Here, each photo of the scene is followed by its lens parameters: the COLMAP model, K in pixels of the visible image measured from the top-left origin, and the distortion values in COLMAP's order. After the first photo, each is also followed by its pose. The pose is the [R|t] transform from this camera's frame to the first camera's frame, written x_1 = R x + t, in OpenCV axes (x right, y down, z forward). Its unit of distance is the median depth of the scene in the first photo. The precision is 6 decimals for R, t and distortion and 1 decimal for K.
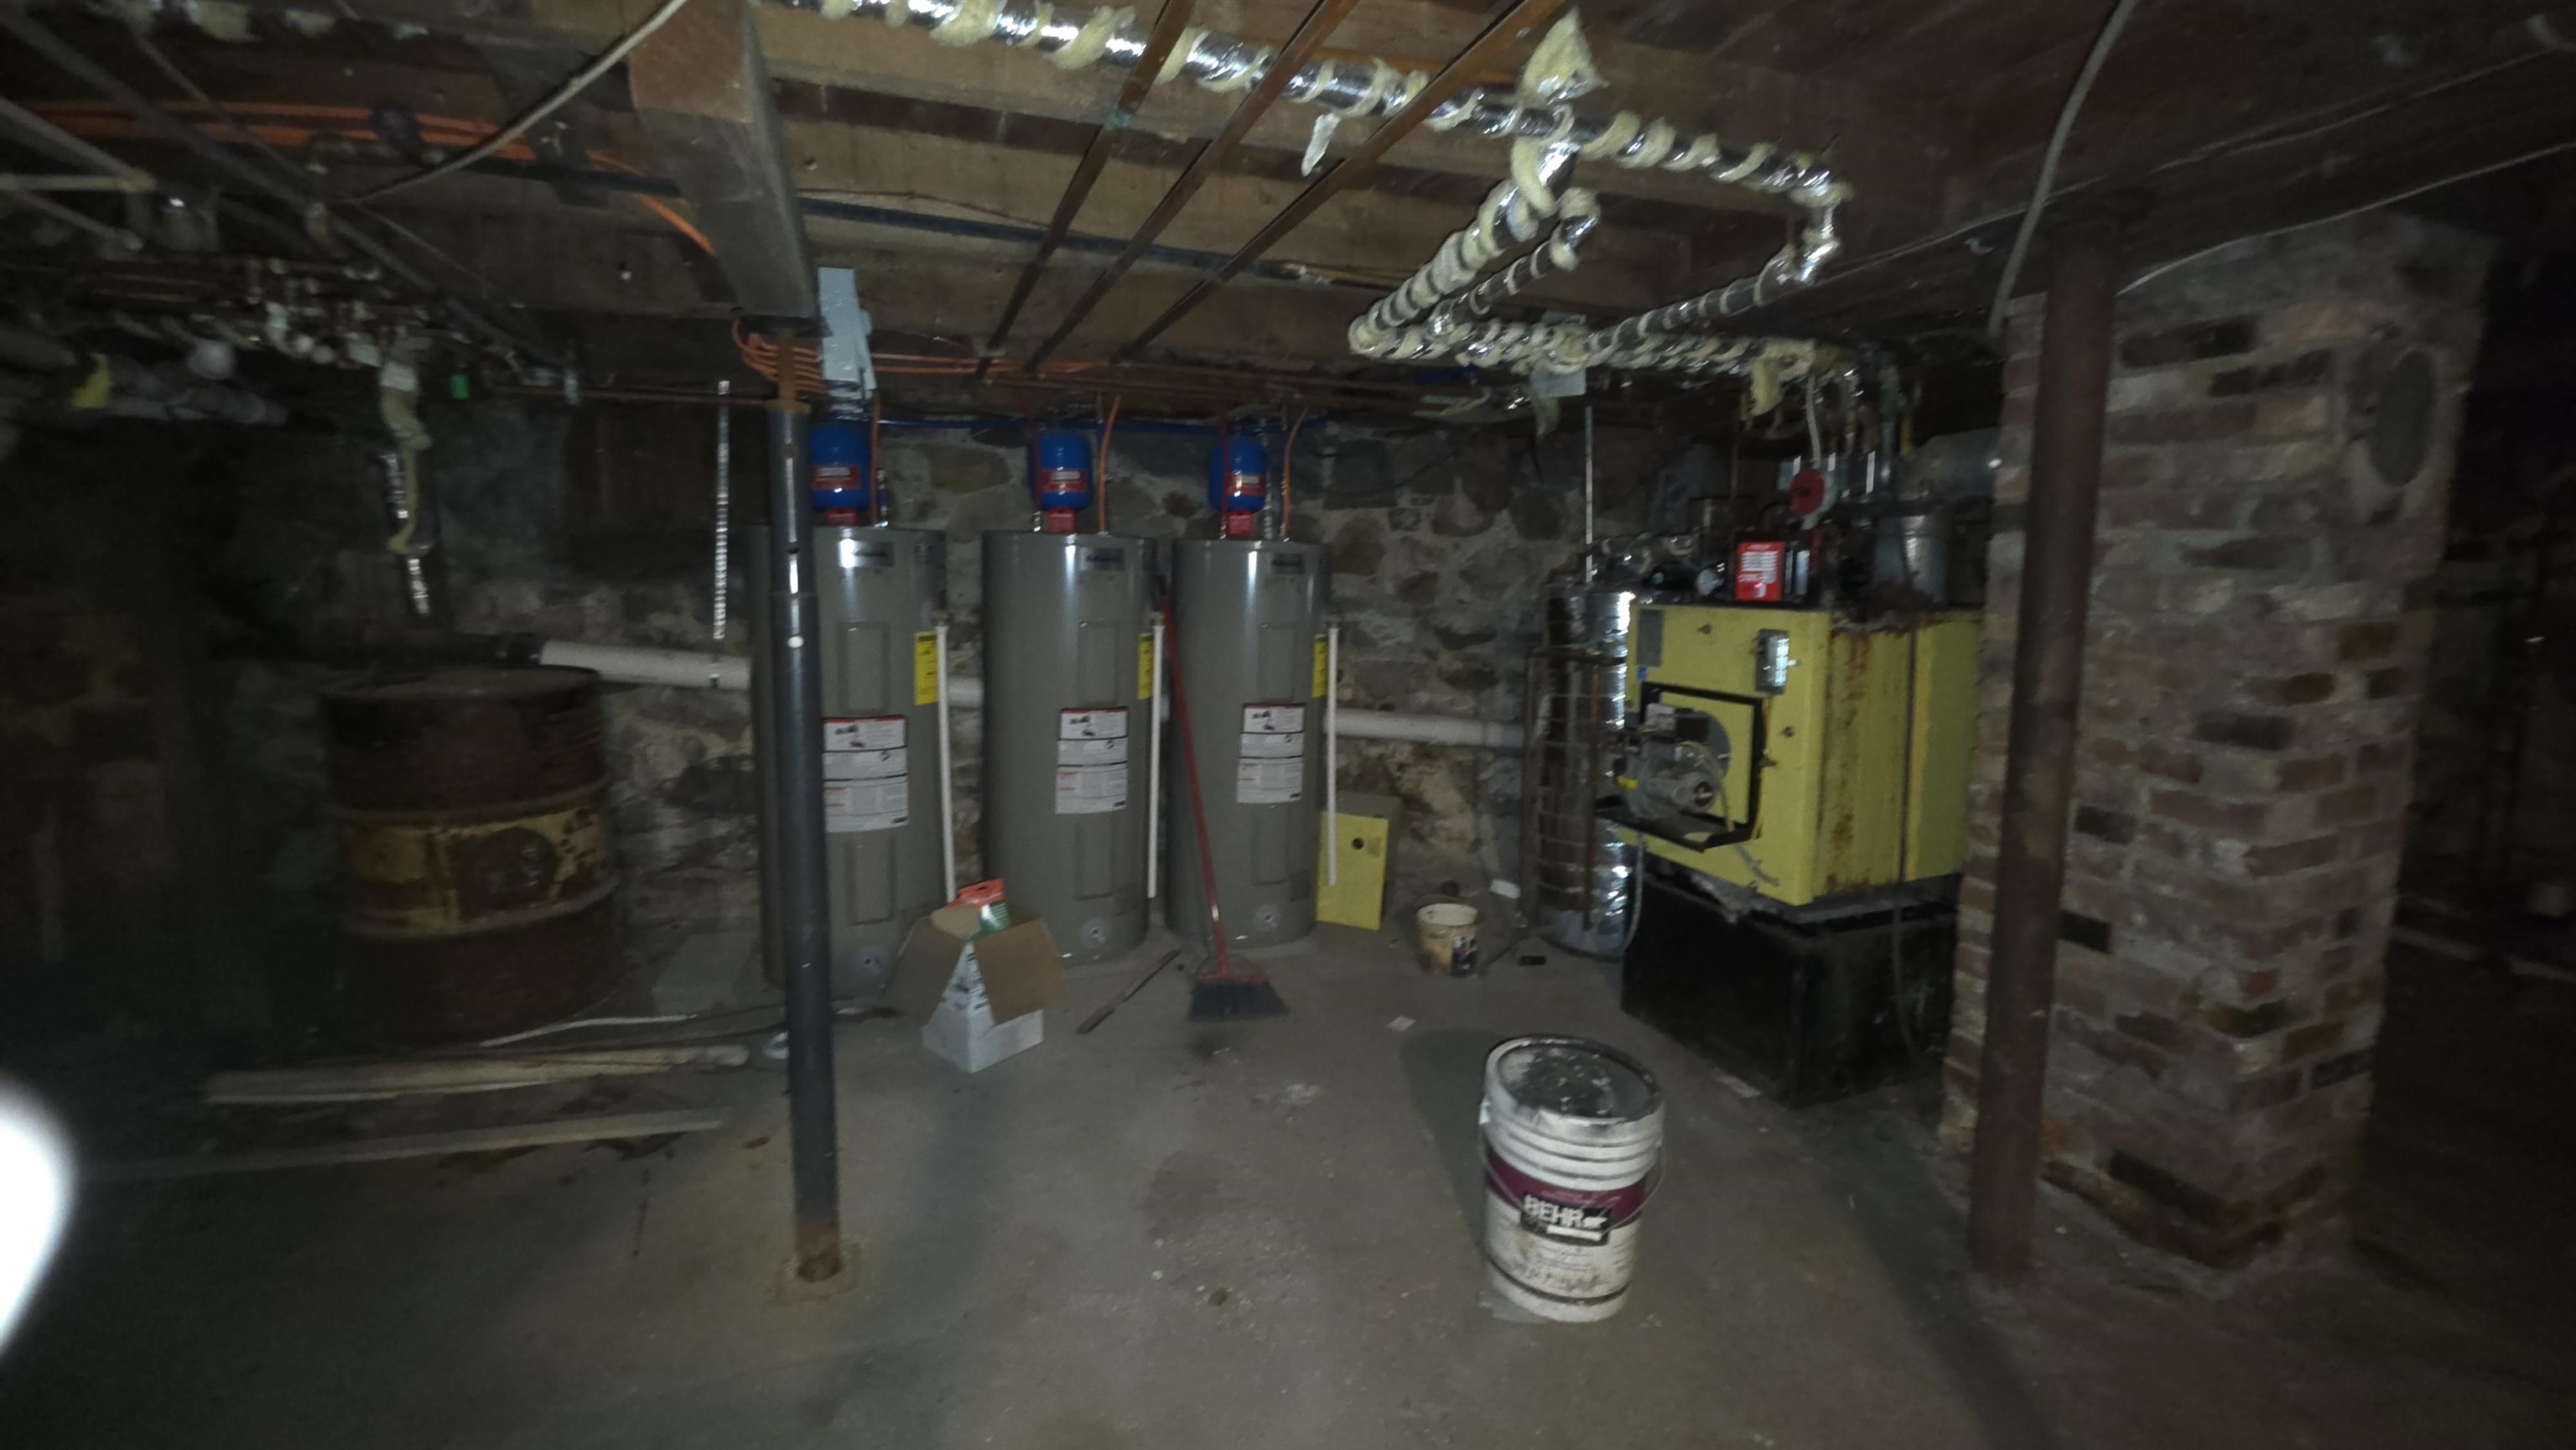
lens RADIAL K [[1028.3, 0, 1279.4], [0, 1028.3, 708.5], [0, 0, 1]] dist [-0.000396, -0.000292]
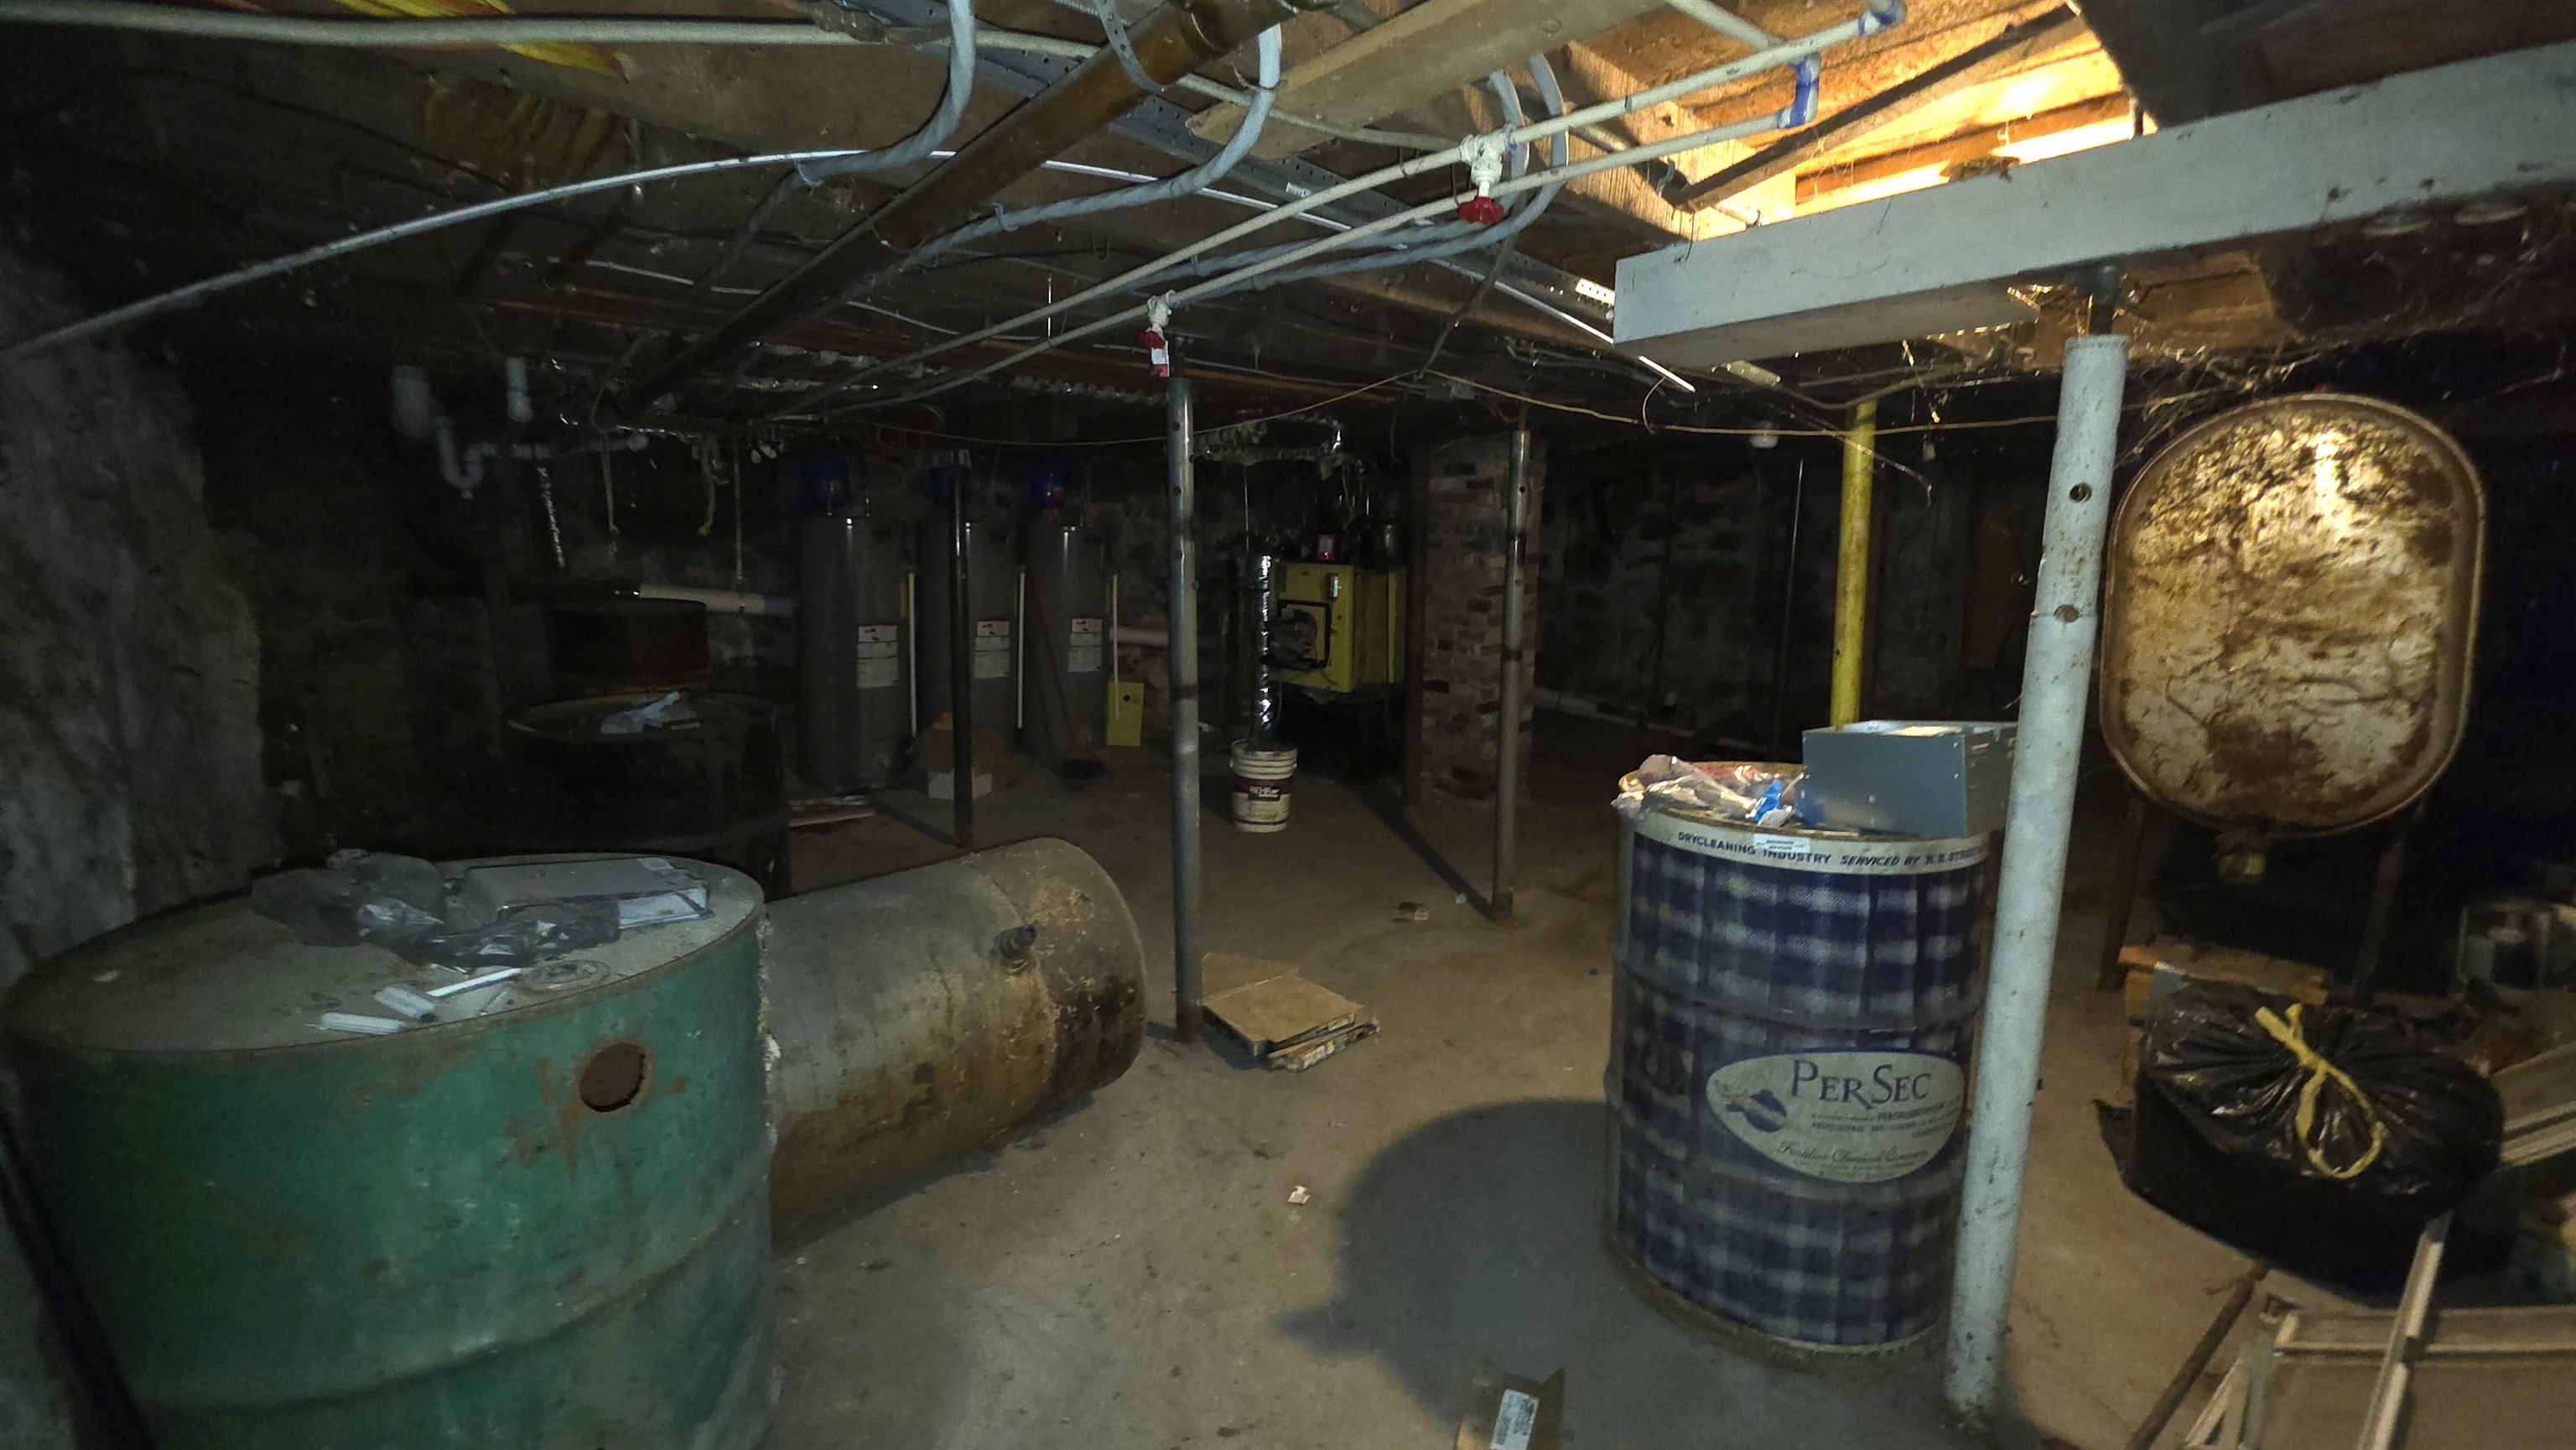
lens RADIAL K [[1028.3, 0, 1279.4], [0, 1028.3, 708.5], [0, 0, 1]] dist [-0.000396, -0.000292]
pose [[0.931929, -0.048963, 0.359321, -0.461266], [0.034755, 0.998341, 0.045898, 0.113361], [-0.360973, -0.030285, 0.932085, -1.086864]]
